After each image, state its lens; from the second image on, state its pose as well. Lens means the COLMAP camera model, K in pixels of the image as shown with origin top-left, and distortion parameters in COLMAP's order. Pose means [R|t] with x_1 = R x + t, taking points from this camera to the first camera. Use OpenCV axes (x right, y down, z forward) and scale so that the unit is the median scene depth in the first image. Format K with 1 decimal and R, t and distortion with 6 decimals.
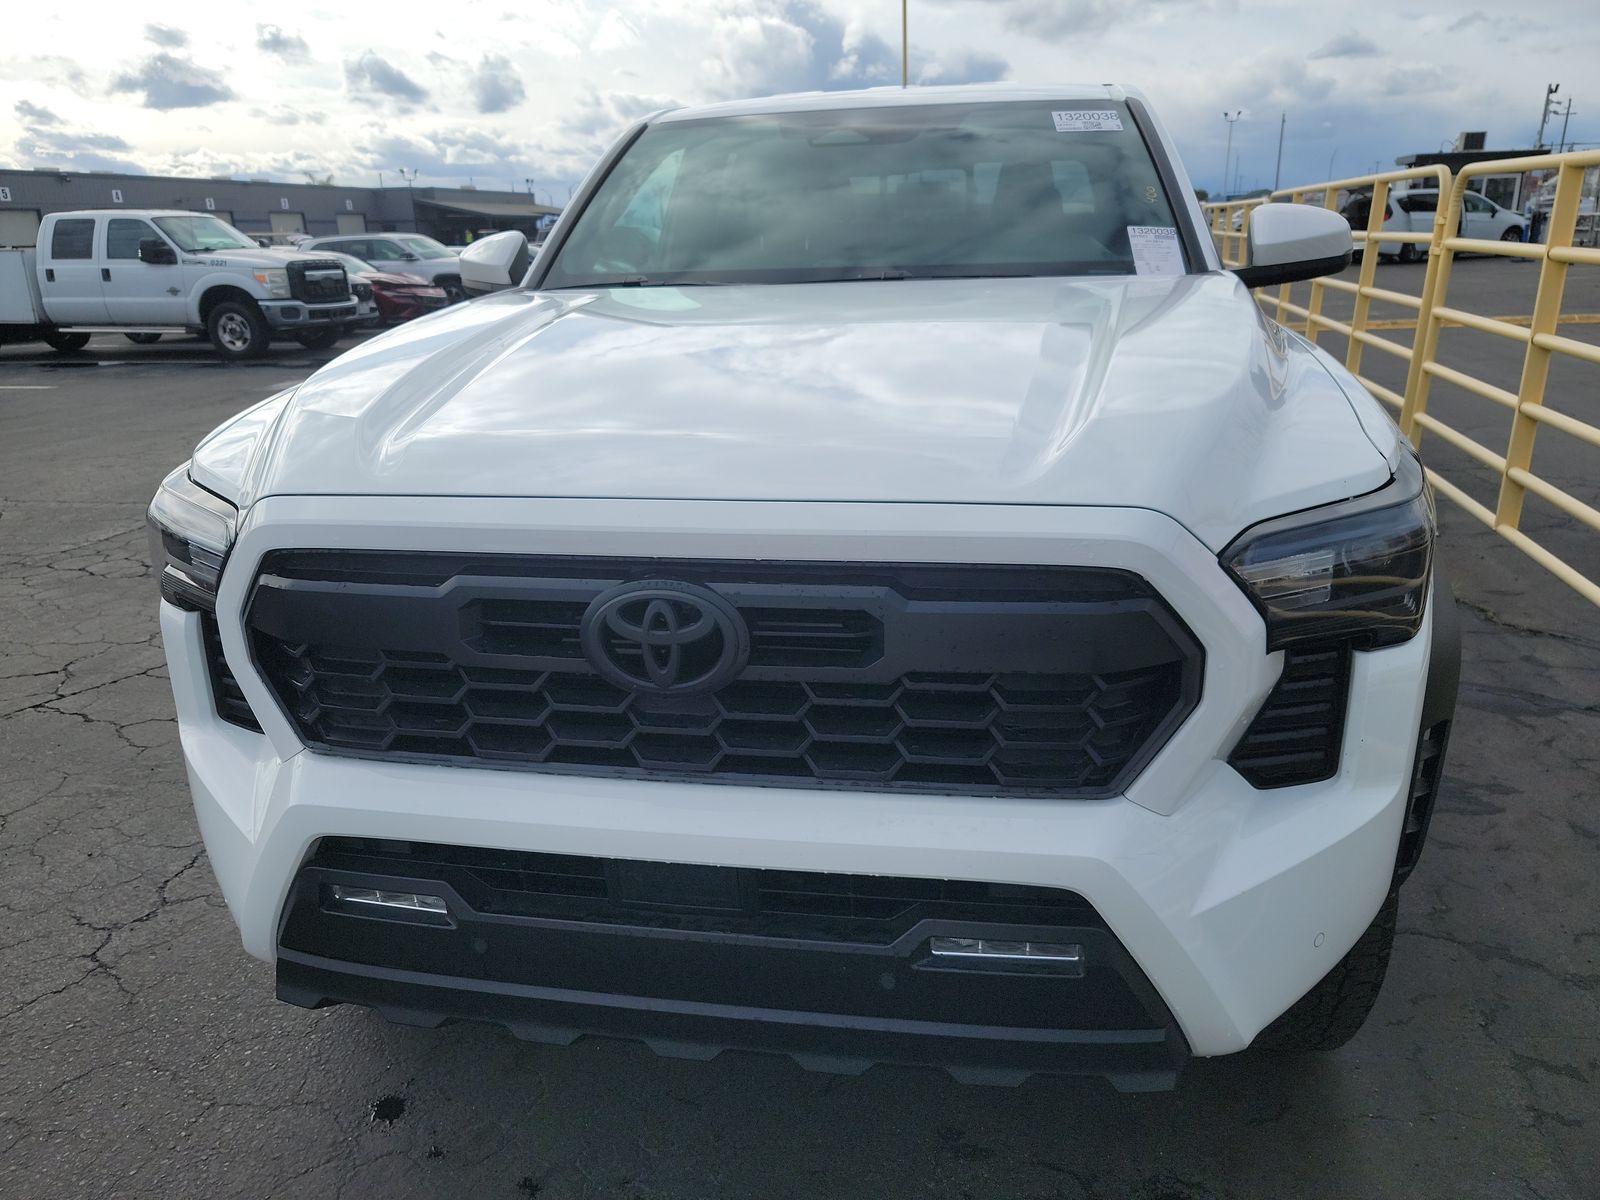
lens RADIAL K [[1115.8, 0, 809.9], [0, 1115.8, 600.6], [0, 0, 1]] dist [0.063795, -0.053688]
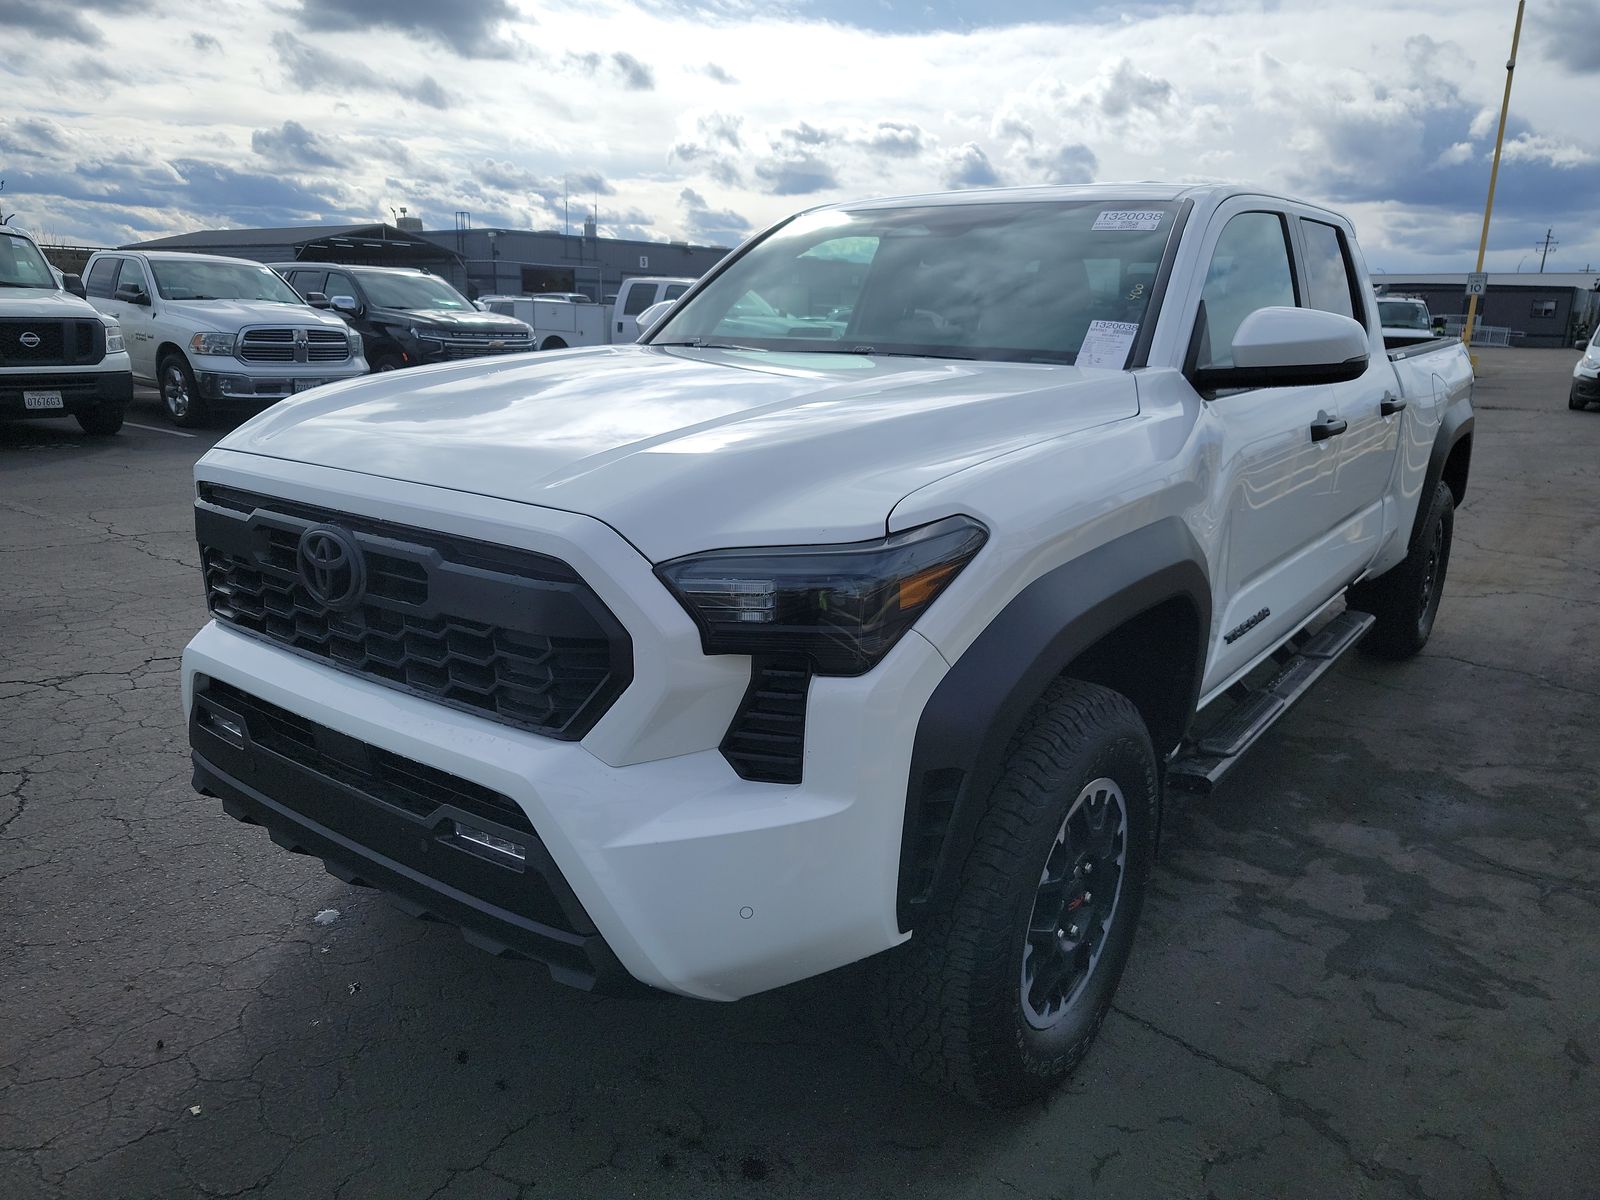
lens RADIAL K [[1115.8, 0, 809.9], [0, 1115.8, 600.6], [0, 0, 1]] dist [0.063795, -0.053688]
pose [[0.892964, 0.159308, -0.420995, 1.014065], [-0.186166, 0.982245, -0.023185, -0.003712], [0.409827, 0.099078, 0.906767, -0.061198]]
